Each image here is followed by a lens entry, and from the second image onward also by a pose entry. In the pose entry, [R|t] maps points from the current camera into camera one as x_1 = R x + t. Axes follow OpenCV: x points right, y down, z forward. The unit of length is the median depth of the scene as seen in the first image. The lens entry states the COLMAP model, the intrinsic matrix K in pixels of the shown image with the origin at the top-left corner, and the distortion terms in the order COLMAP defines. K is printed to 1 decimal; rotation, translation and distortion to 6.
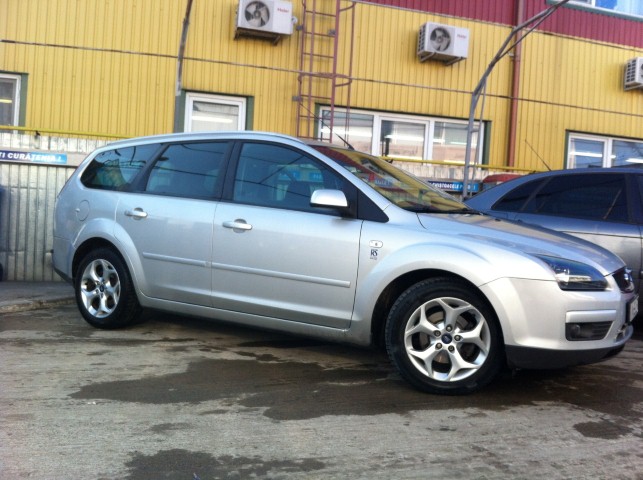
lens RADIAL K [[658.8, 0, 321.5], [0, 658.8, 240.0], [0, 0, 1]] dist [0.083904, -0.413964]
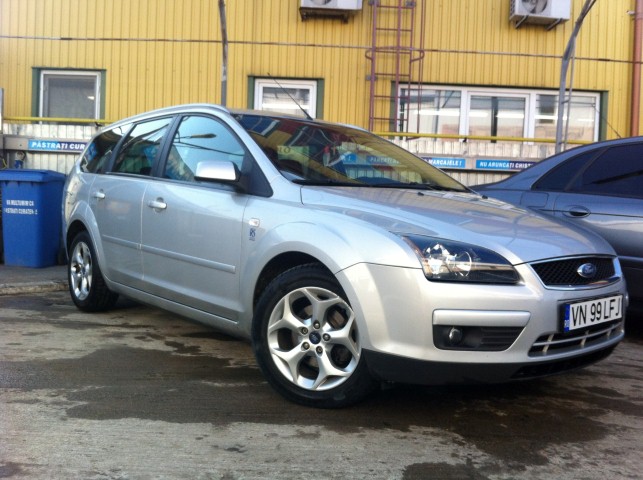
lens RADIAL K [[649.1, 0, 312.6], [0, 649.1, 237.7], [0, 0, 1]] dist [0.068145, -0.342566]
pose [[0.948530, 0.006526, -0.316620, 0.434948], [-0.005363, 0.999975, 0.004545, 0.022069], [0.316642, -0.002613, 0.948542, 0.236424]]
